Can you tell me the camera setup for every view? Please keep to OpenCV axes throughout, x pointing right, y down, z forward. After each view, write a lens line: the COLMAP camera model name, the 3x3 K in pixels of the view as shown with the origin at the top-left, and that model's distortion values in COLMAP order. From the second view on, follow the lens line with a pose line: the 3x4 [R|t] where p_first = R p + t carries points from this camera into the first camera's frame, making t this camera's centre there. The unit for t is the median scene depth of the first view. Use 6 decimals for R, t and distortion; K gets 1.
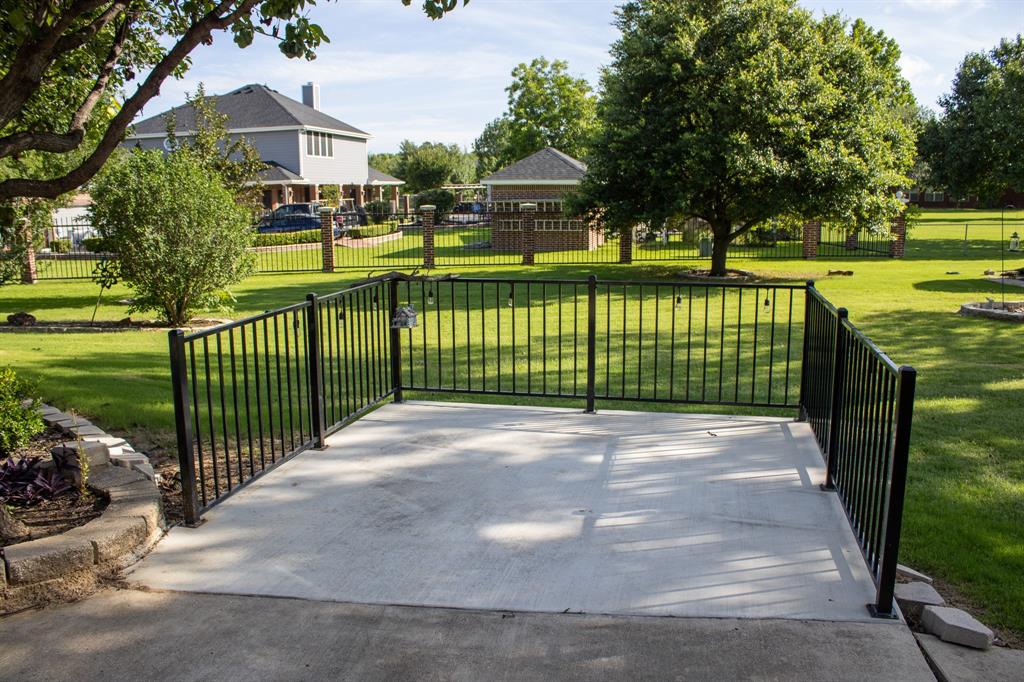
lens RADIAL K [[868.0, 0, 512.0], [0, 868.0, 341.0], [0, 0, 1]] dist [-0.160976, 0.166902]
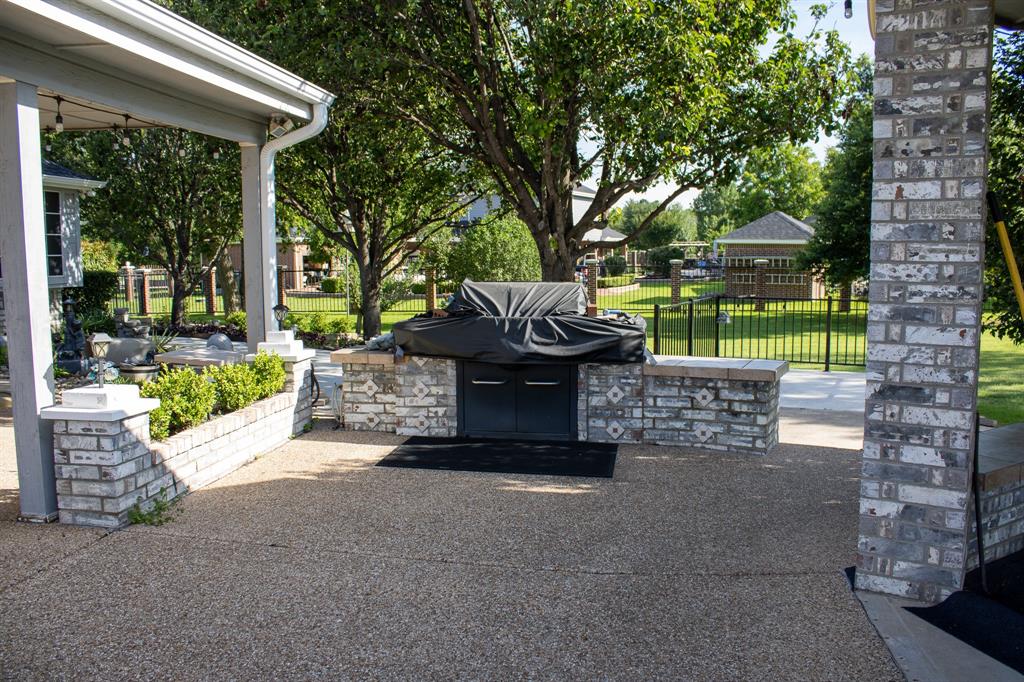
lens RADIAL K [[868.0, 0, 512.0], [0, 868.0, 341.0], [0, 0, 1]] dist [-0.160976, 0.166902]
pose [[0.970764, 0.030400, -0.238102, -0.024563], [-0.045582, 0.997245, -0.058515, 0.029573], [0.235667, 0.067657, 0.969476, -0.171551]]
